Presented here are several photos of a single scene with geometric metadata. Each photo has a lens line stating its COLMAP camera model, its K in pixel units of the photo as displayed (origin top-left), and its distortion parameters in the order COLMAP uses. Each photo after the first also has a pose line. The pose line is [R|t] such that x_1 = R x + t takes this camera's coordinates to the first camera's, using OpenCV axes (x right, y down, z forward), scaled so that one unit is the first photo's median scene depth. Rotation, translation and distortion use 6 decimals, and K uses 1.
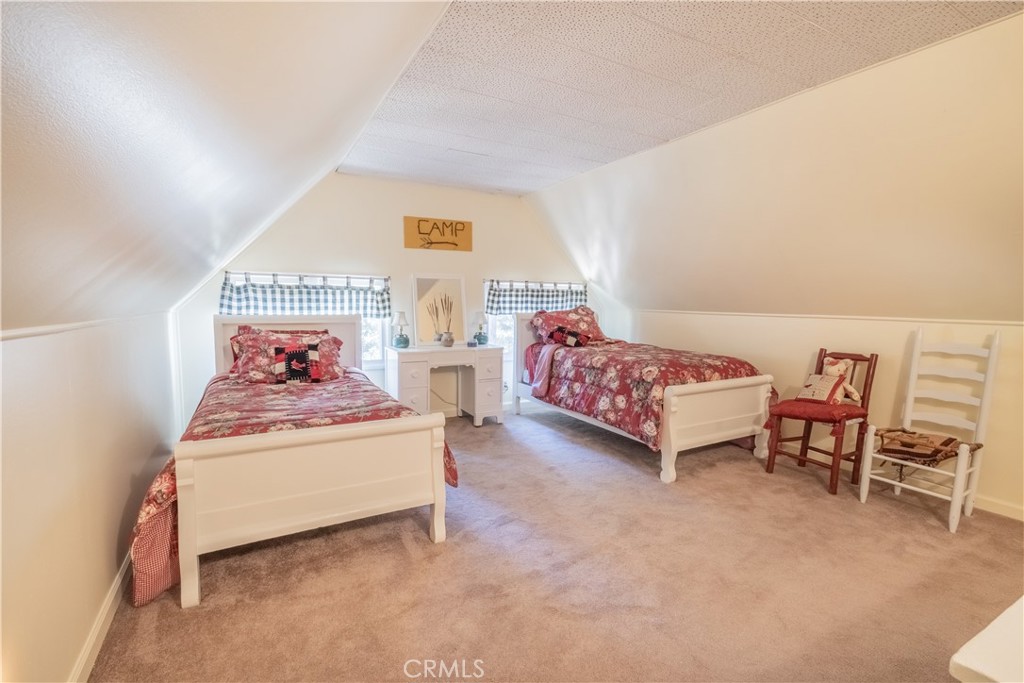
lens RADIAL K [[470.4, 0, 513.5], [0, 470.4, 342.0], [0, 0, 1]] dist [0.017158, -0.003584]
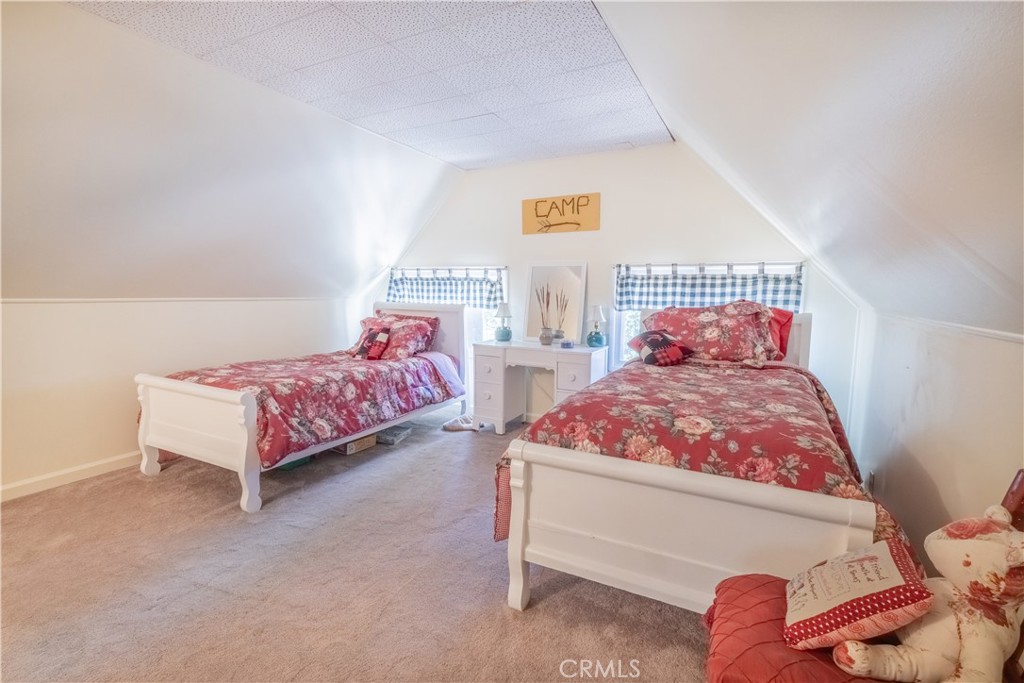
lens RADIAL K [[470.4, 0, 514.8], [0, 470.4, 344.5], [0, 0, 1]] dist [0.017158, -0.003584]
pose [[0.540999, 0.094421, -0.835706, 0.549875], [-0.081789, 0.994875, 0.059458, -0.037144], [0.837037, 0.036185, 0.545949, 0.479025]]
